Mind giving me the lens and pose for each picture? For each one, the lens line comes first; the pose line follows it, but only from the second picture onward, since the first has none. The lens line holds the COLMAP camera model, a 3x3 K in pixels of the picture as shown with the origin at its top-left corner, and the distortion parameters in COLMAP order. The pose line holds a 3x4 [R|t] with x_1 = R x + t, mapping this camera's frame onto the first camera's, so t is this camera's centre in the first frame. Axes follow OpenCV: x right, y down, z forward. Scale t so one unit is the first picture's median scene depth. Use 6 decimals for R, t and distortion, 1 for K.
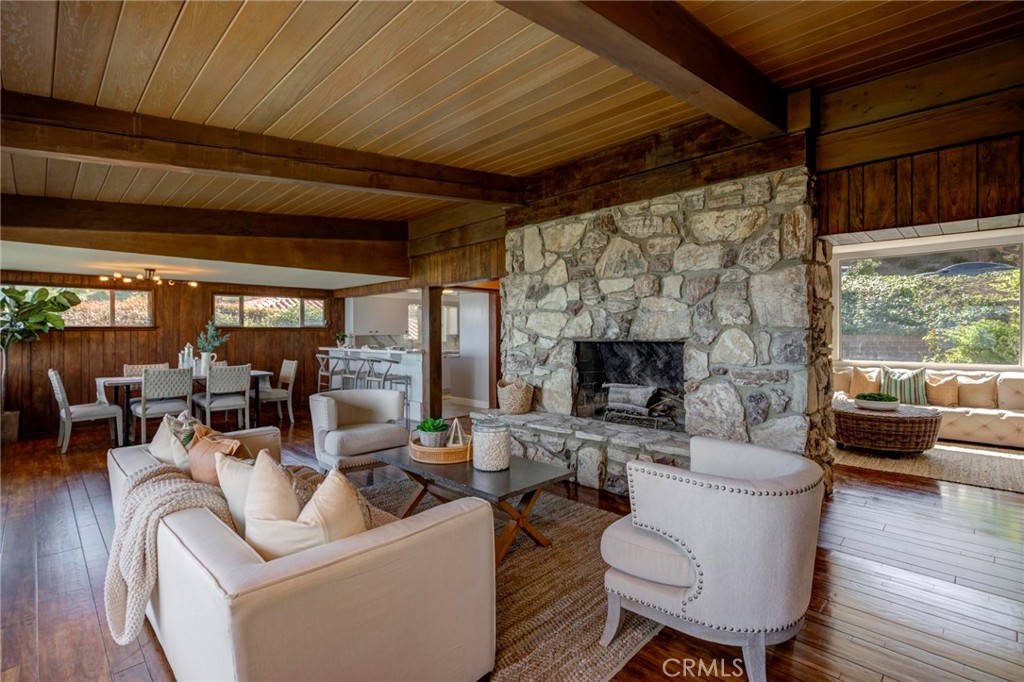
lens RADIAL K [[481.8, 0, 515.1], [0, 481.8, 331.0], [0, 0, 1]] dist [-0.000075, -0.000056]
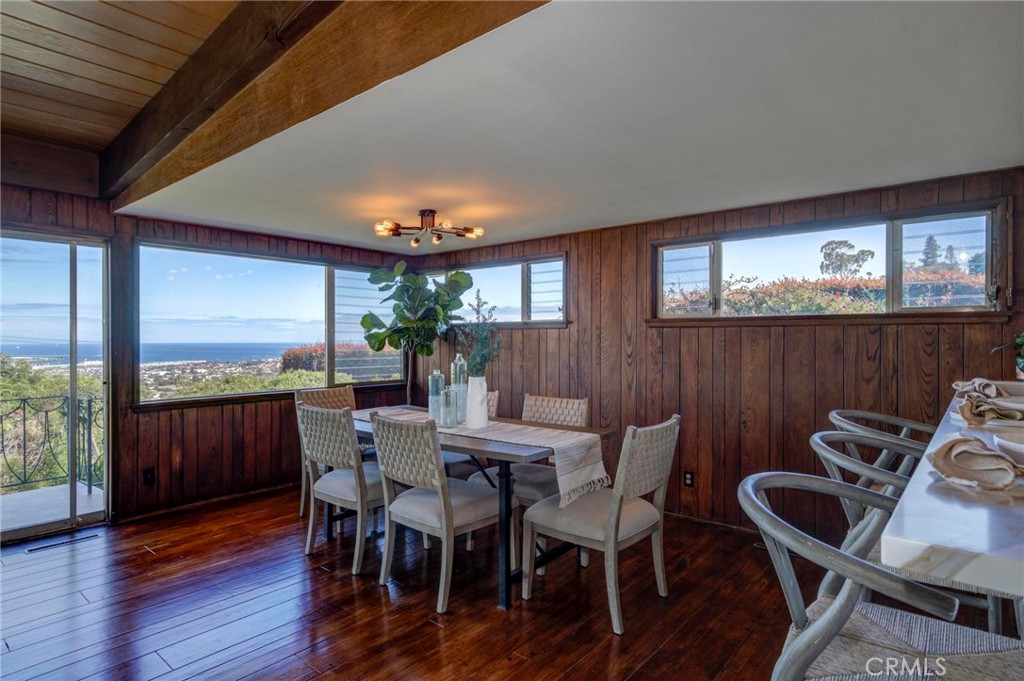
lens RADIAL K [[578.5, 0, 512.0], [0, 578.5, 324.1], [0, 0, 1]] dist [-0.000570, -0.000092]
pose [[0.095249, -0.016711, -0.995313, -0.161828], [0.004895, 0.999855, -0.016319, 0.006995], [0.995441, -0.003318, 0.095317, 1.297151]]
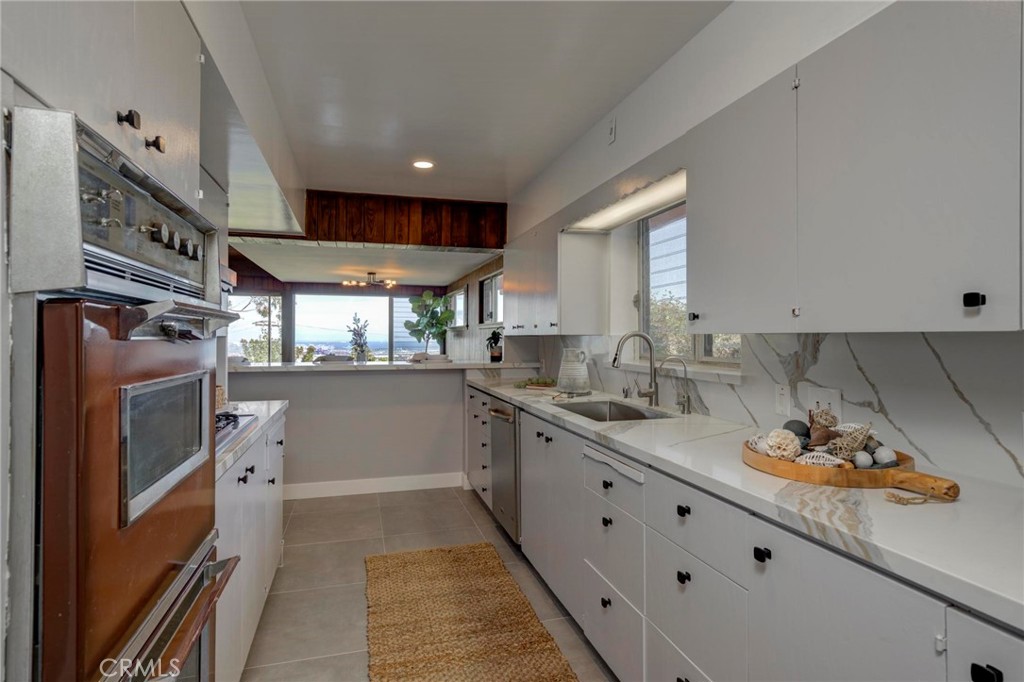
lens RADIAL K [[536.2, 0, 512.0], [0, 536.2, 341.0], [0, 0, 1]] dist [-0.000505, -0.000033]
pose [[-0.490956, 0.012558, -0.871094, 0.155564], [0.006300, 0.999921, 0.010865, 0.015710], [0.871162, -0.000154, -0.490996, 2.338035]]
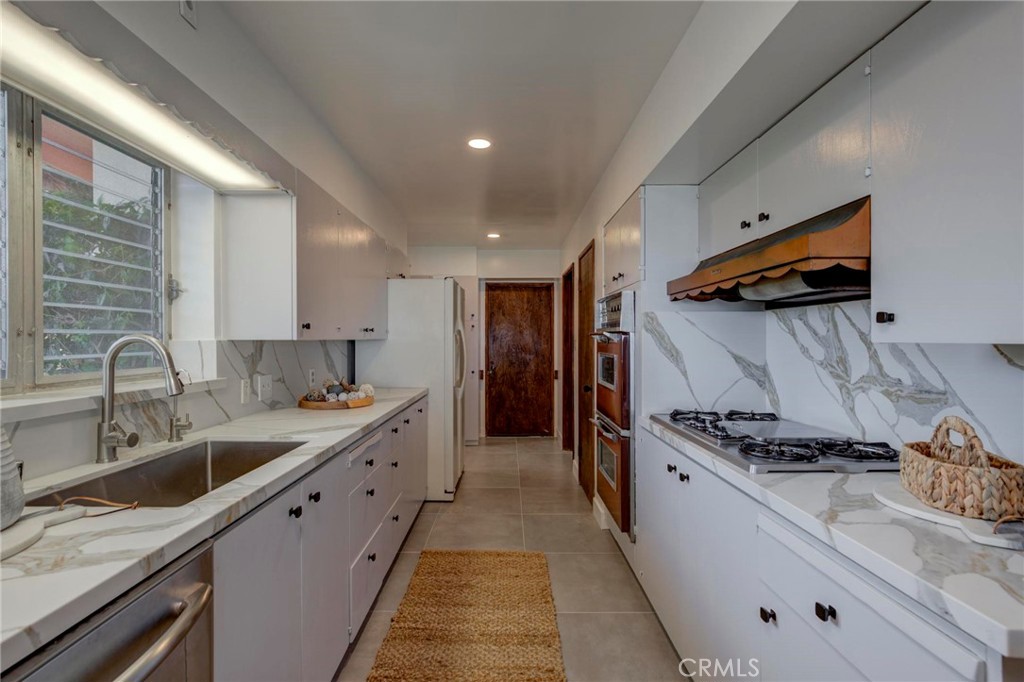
lens RADIAL K [[464.8, 0, 507.5], [0, 464.8, 340.9], [0, 0, 1]] dist [-0.018403, 0.008179]
pose [[0.715629, 0.001177, 0.698479, -0.419609], [-0.004631, 0.999985, 0.003060, 0.014422], [-0.698465, -0.005424, 0.715624, 1.824775]]
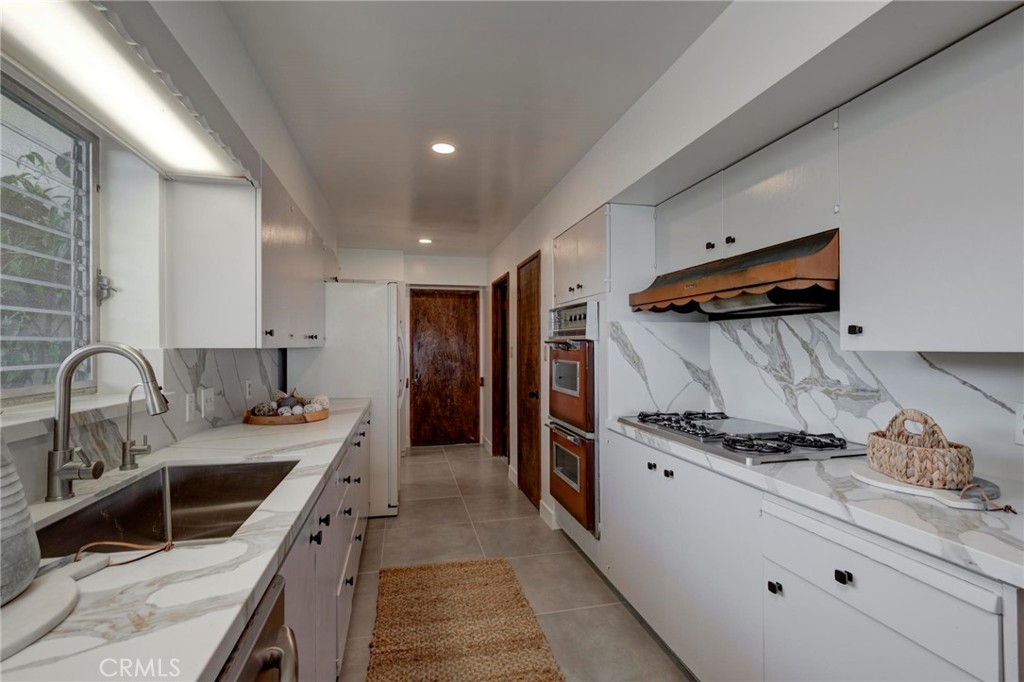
lens RADIAL K [[464.0, 0, 513.4], [0, 464.0, 344.6], [0, 0, 1]] dist [-0.017720, 0.008776]
pose [[0.533334, 0.006724, 0.845878, -0.471224], [-0.004457, 0.999977, -0.005139, 0.013829], [-0.845893, -0.001029, 0.533352, 1.884217]]
